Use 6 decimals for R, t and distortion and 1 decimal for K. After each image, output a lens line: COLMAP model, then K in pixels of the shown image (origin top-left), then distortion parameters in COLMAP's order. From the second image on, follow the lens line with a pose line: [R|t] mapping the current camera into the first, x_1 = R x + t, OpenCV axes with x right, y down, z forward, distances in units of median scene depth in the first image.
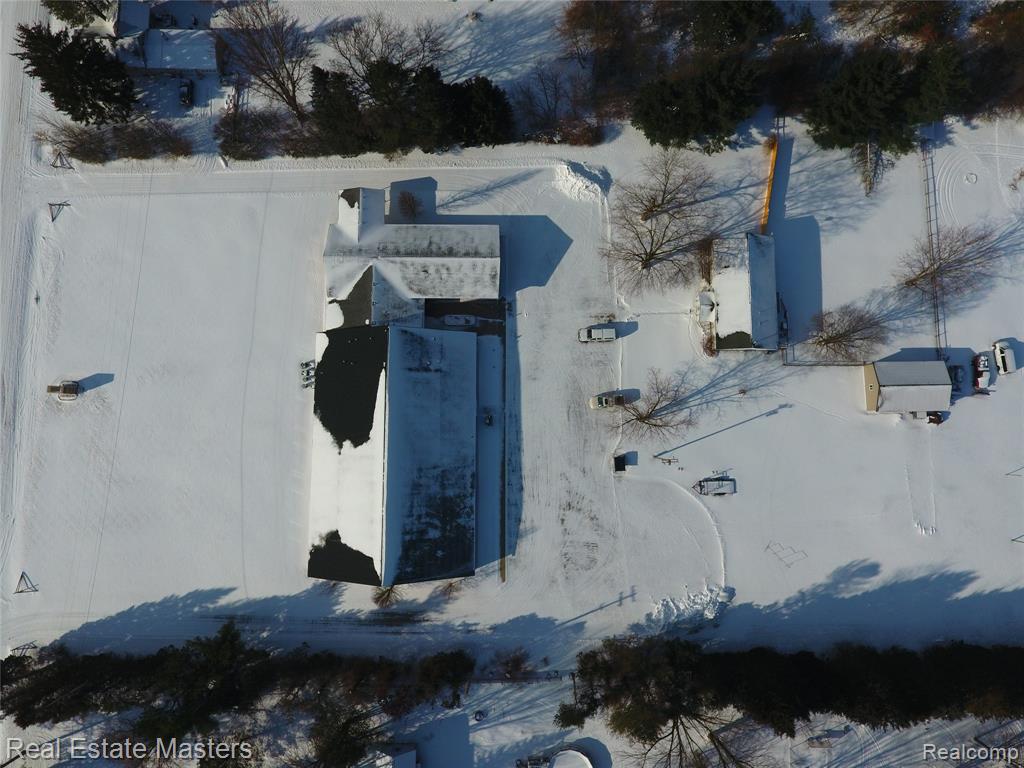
lens RADIAL K [[597.9, 0, 532.3], [0, 597.9, 371.1], [0, 0, 1]] dist [-0.000714, -0.002919]
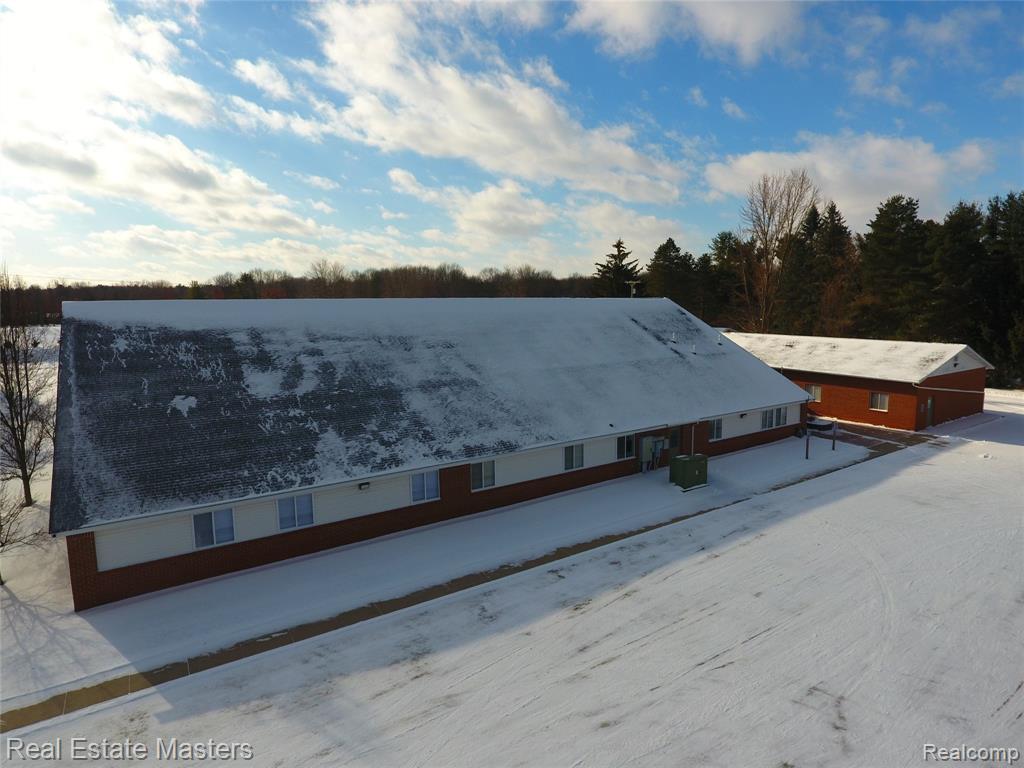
lens RADIAL K [[597.9, 0, 532.3], [0, 597.9, 371.1], [0, 0, 1]] dist [-0.000714, -0.002919]
pose [[0.559357, 0.078888, -0.825164, 0.123499], [-0.822026, 0.180969, -0.539929, 0.294727], [0.106735, 0.980320, 0.166074, 0.890403]]
